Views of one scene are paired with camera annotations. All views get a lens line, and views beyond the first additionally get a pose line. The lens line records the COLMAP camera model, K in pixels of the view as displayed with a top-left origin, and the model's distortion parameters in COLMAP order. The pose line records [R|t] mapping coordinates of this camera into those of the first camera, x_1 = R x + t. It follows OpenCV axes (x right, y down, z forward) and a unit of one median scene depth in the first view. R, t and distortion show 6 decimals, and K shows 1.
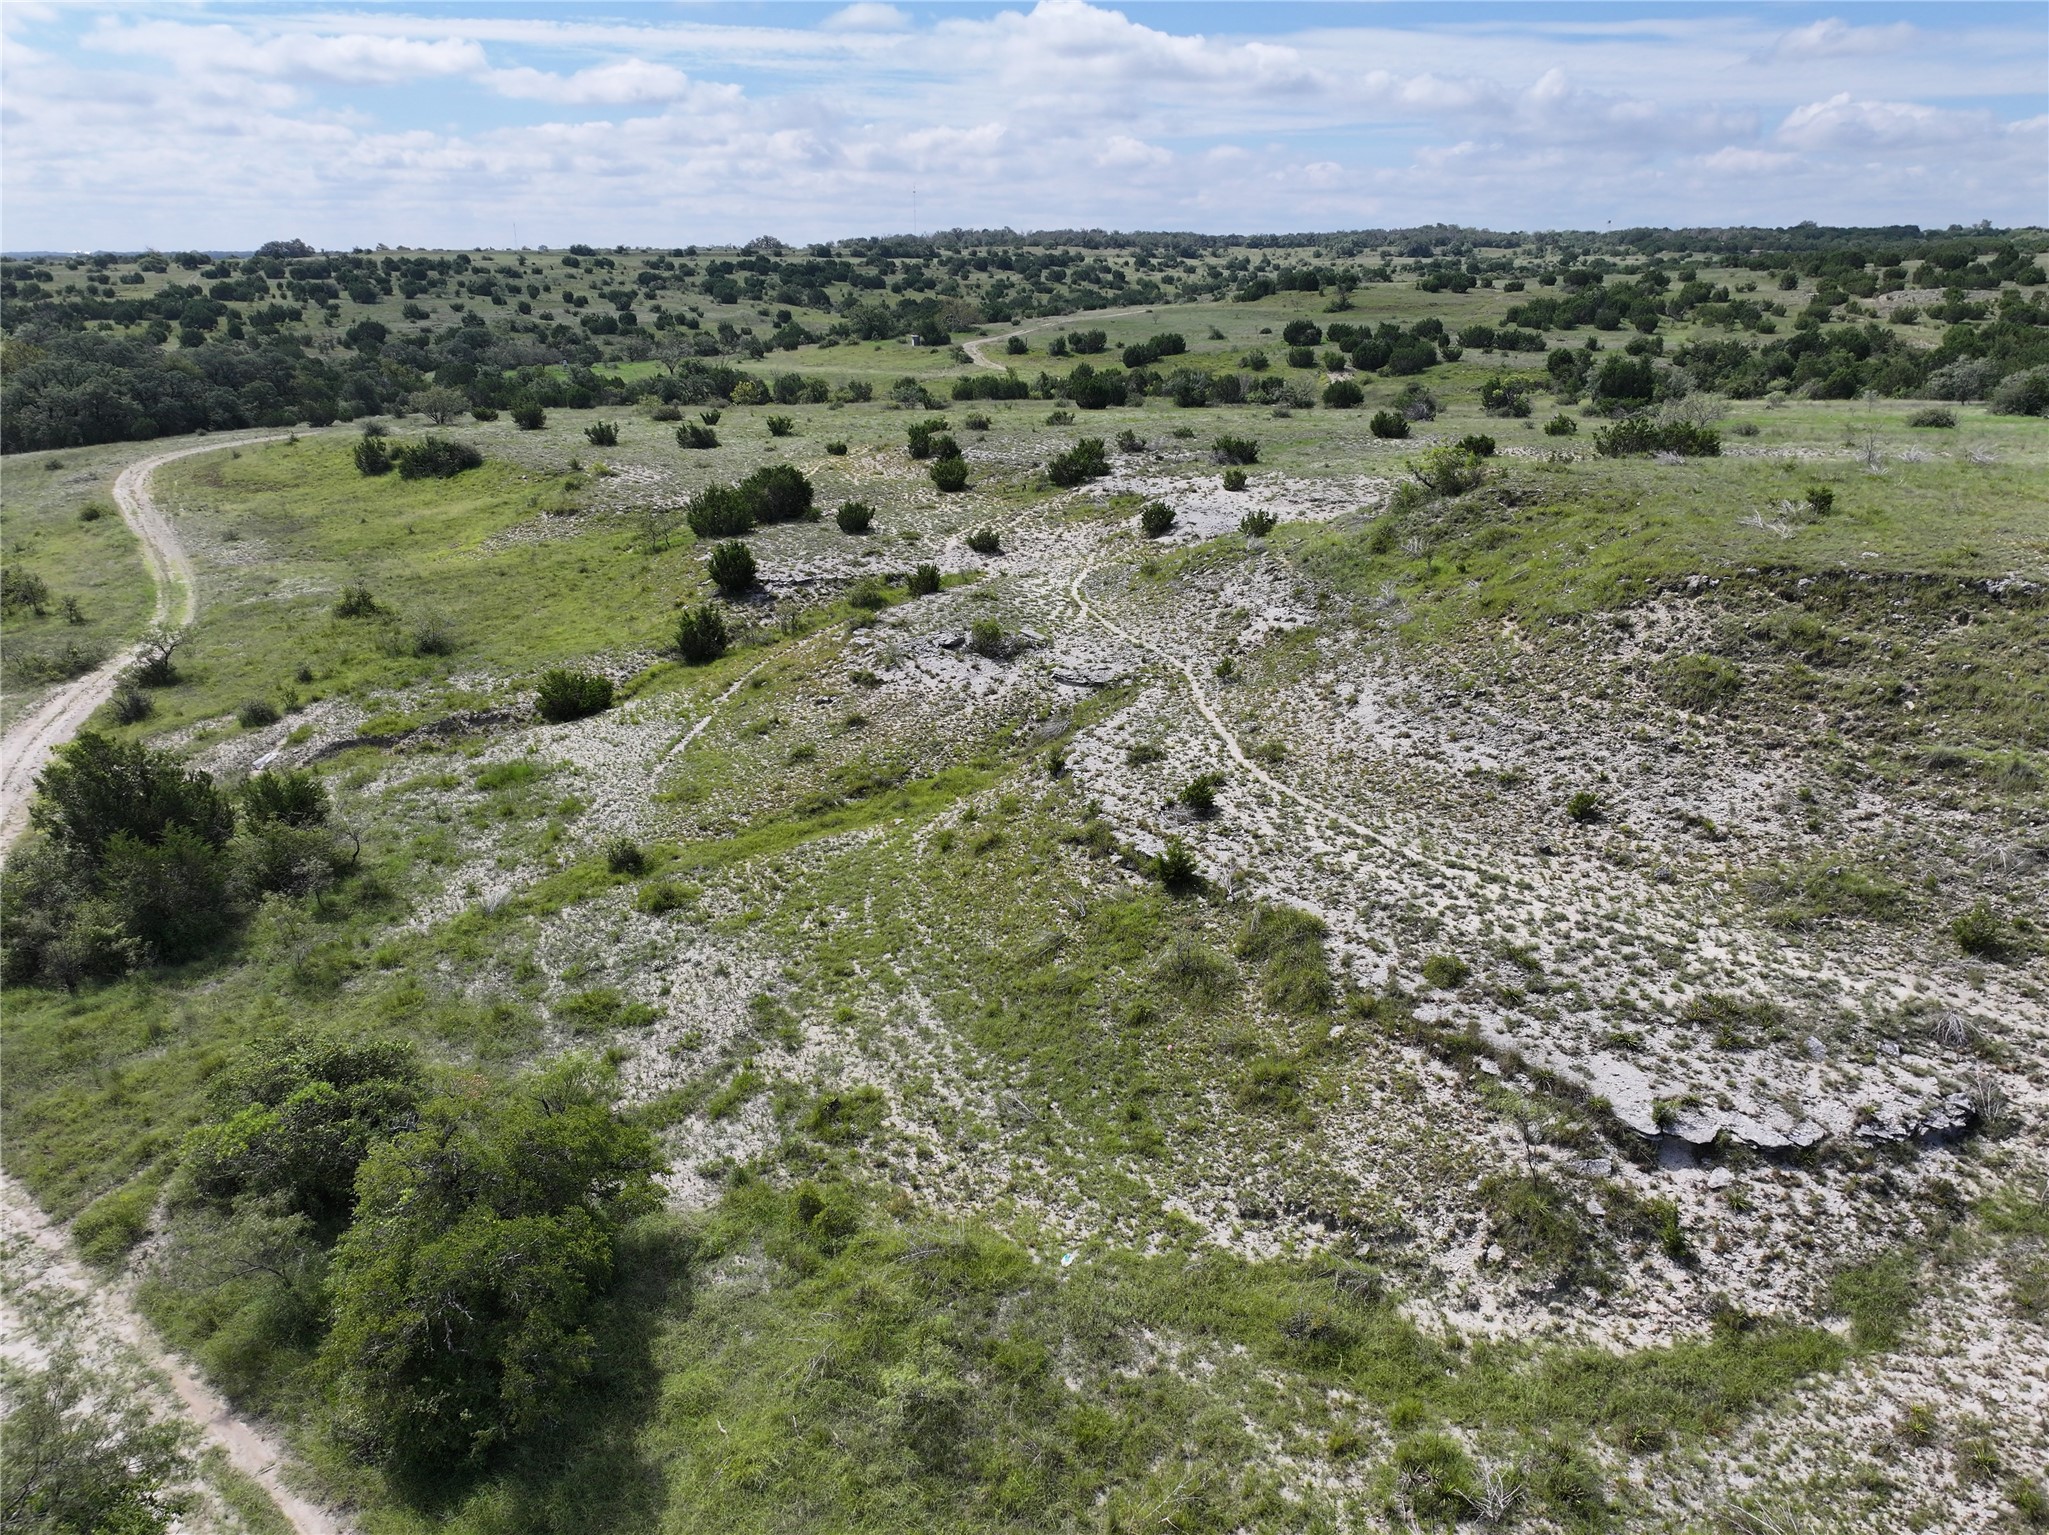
lens RADIAL K [[1448.8, 0, 1034.1], [0, 1448.8, 772.6], [0, 0, 1]] dist [0.003322, 0.014808]
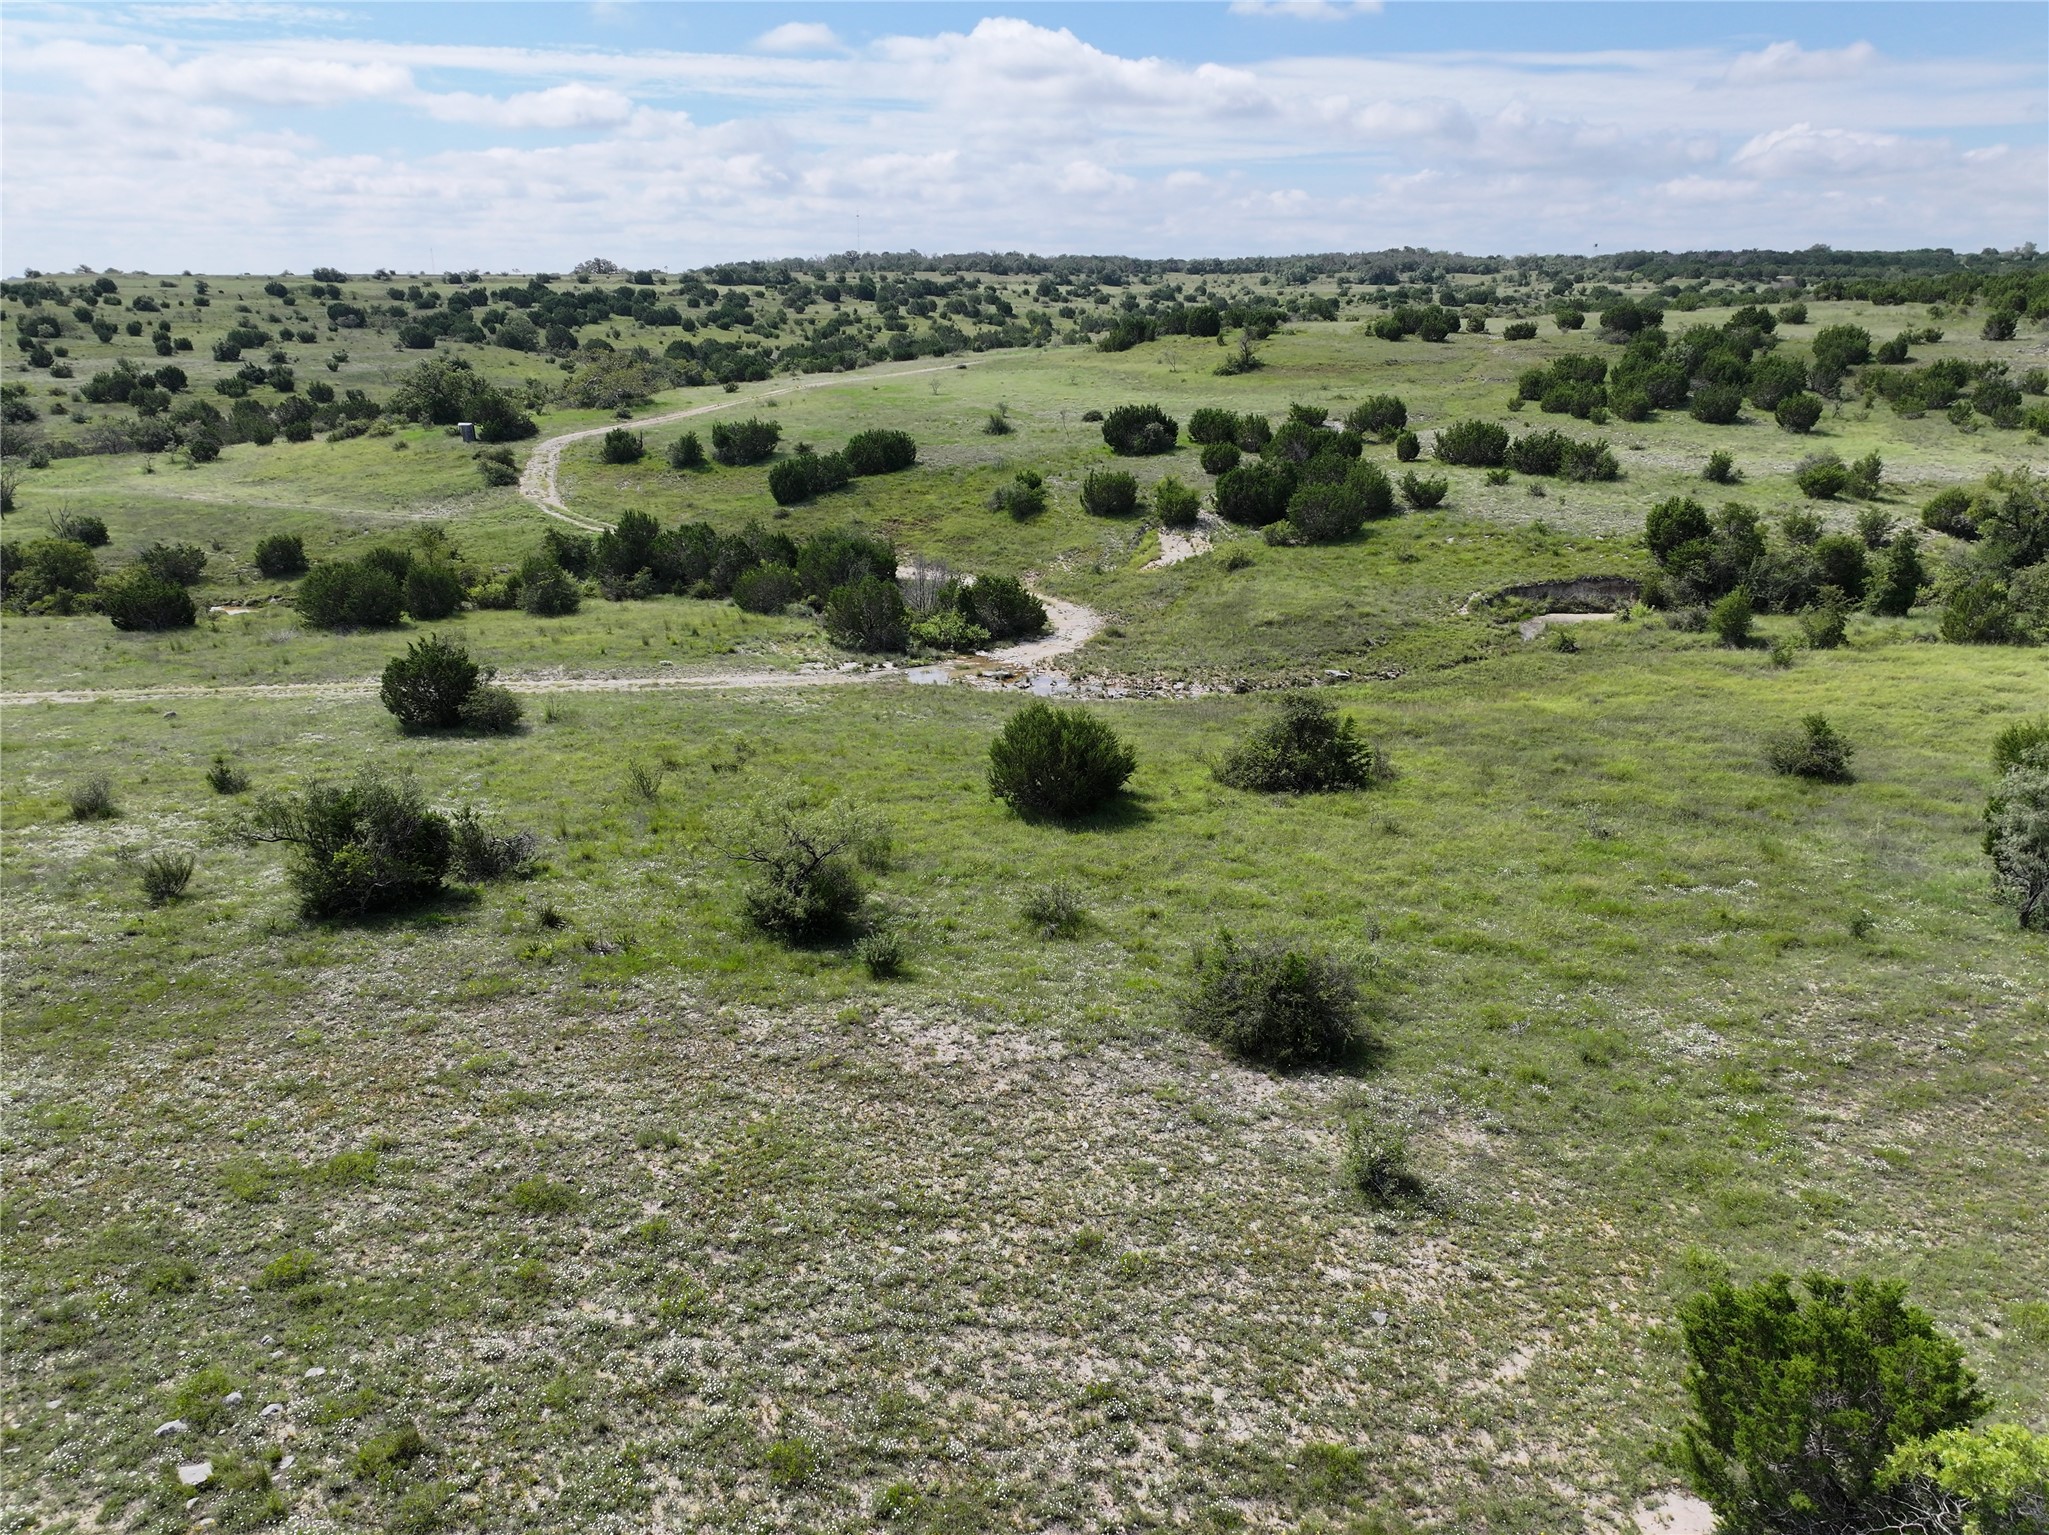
lens RADIAL K [[1465.7, 0, 1050.9], [0, 1465.7, 728.0], [0, 0, 1]] dist [0.000060, 0.028282]
pose [[0.999614, -0.008057, 0.026591, 0.063129], [0.009312, 0.998831, -0.047443, -0.078096], [-0.026178, 0.047673, 0.998520, 0.218860]]
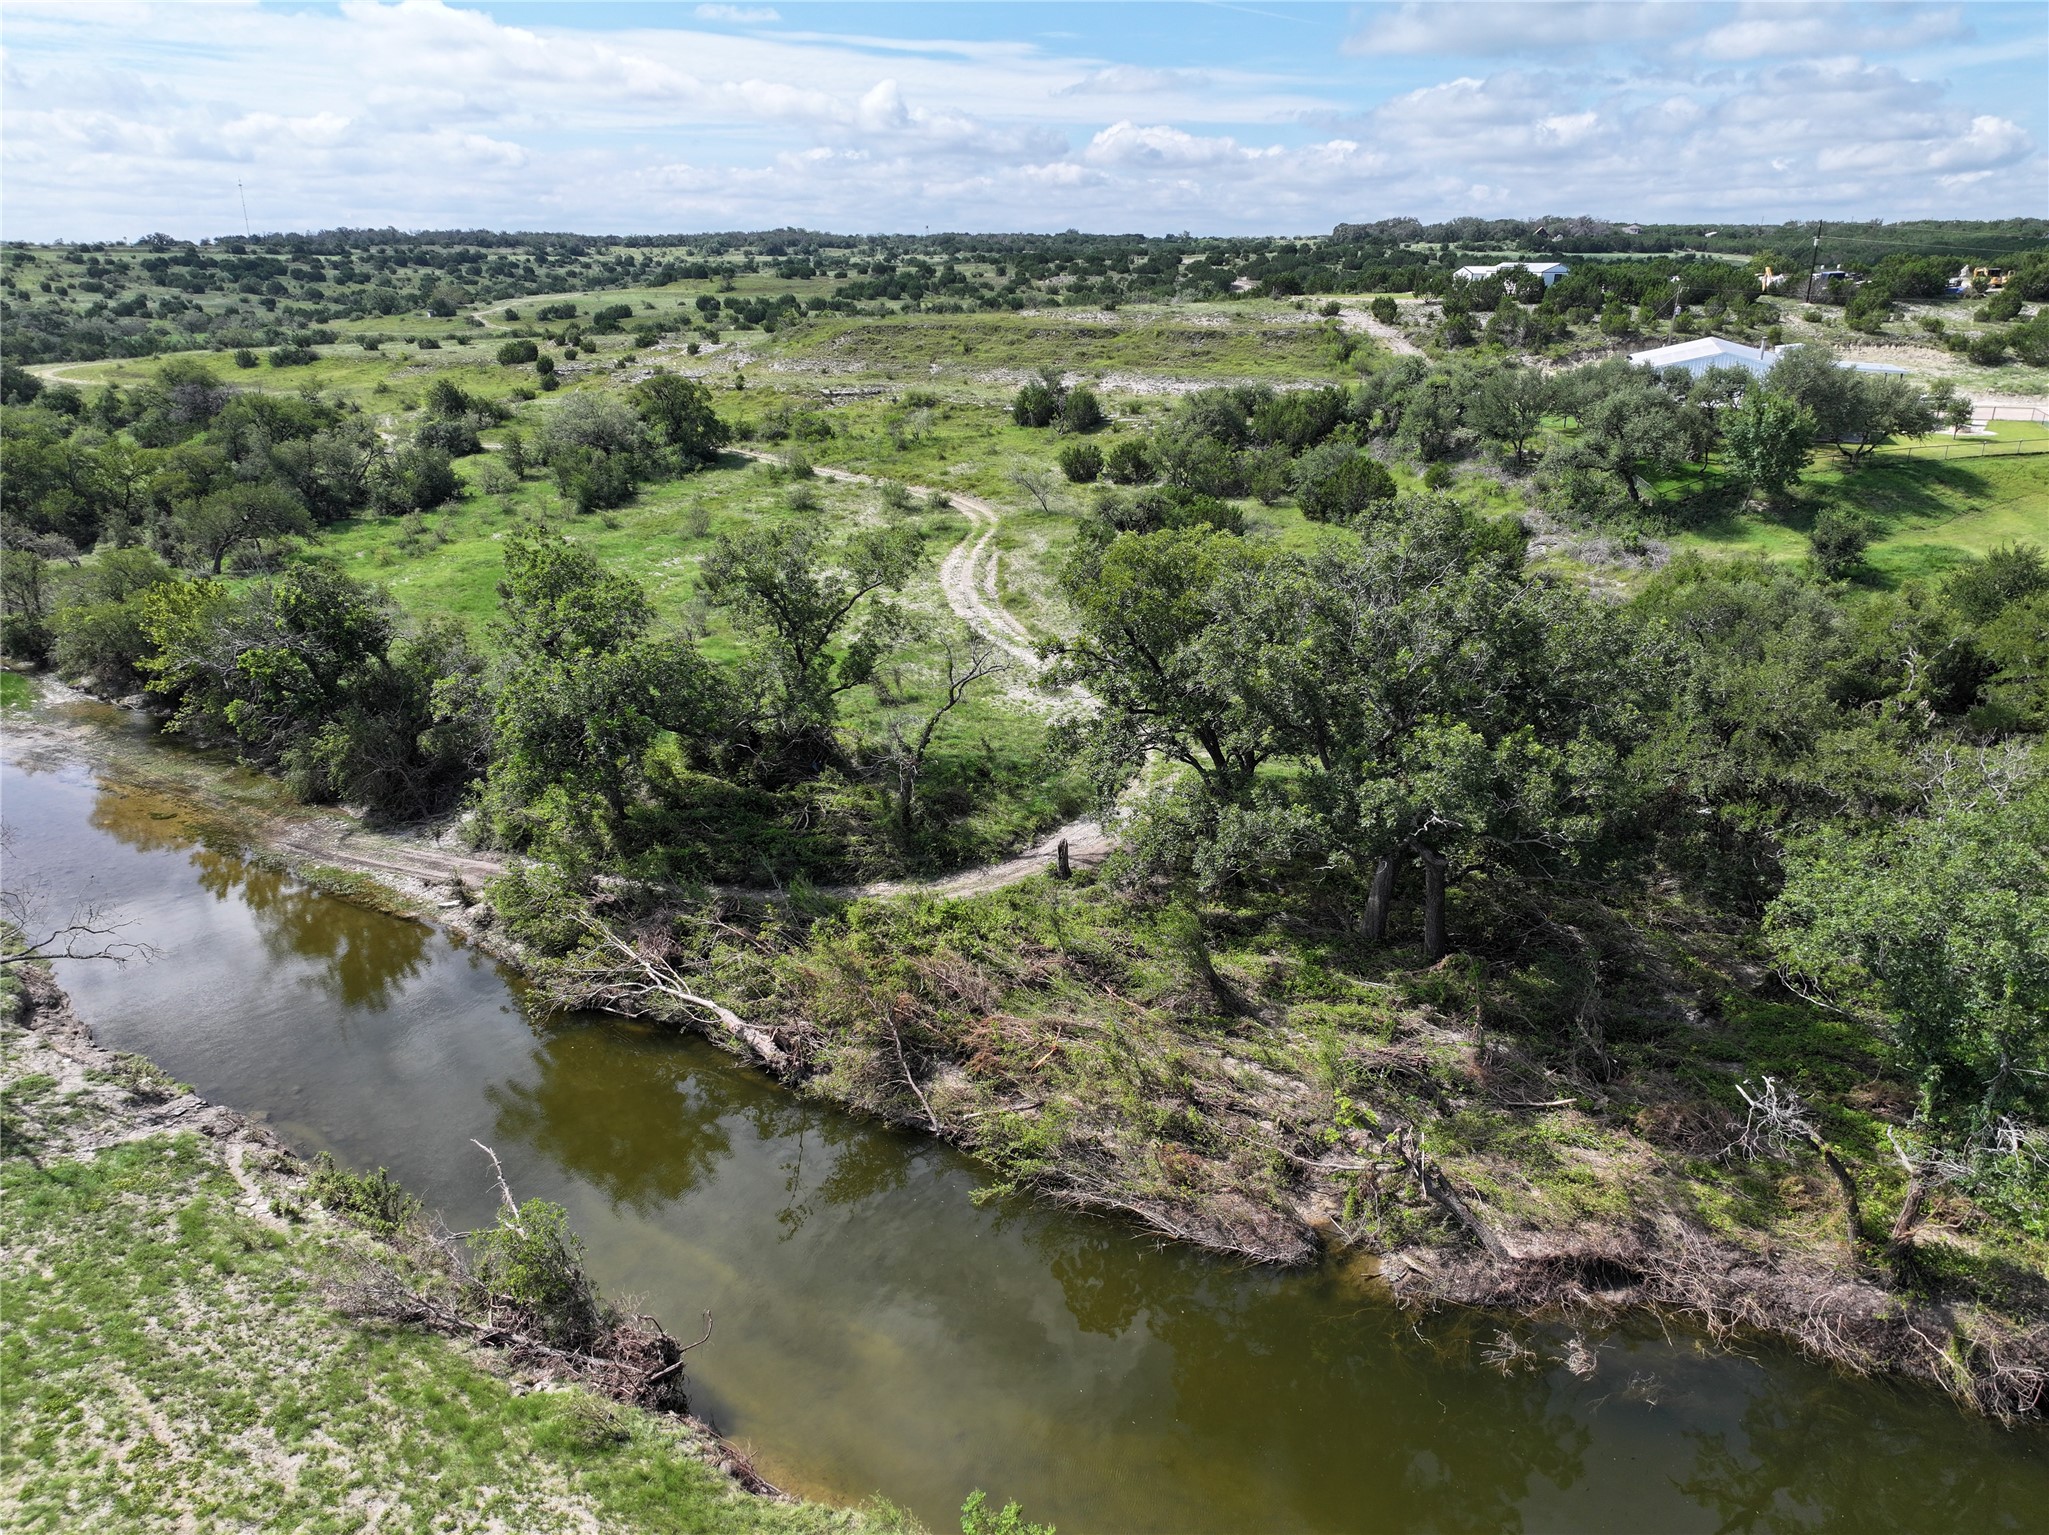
lens RADIAL K [[1472.9, 0, 1024.6], [0, 1472.9, 753.0], [0, 0, 1]] dist [-0.009397, 0.028799]
pose [[0.919690, -0.124500, 0.372383, -0.068422], [0.130342, 0.991423, 0.009553, 0.092797], [-0.370379, 0.039752, 0.928030, -0.259769]]
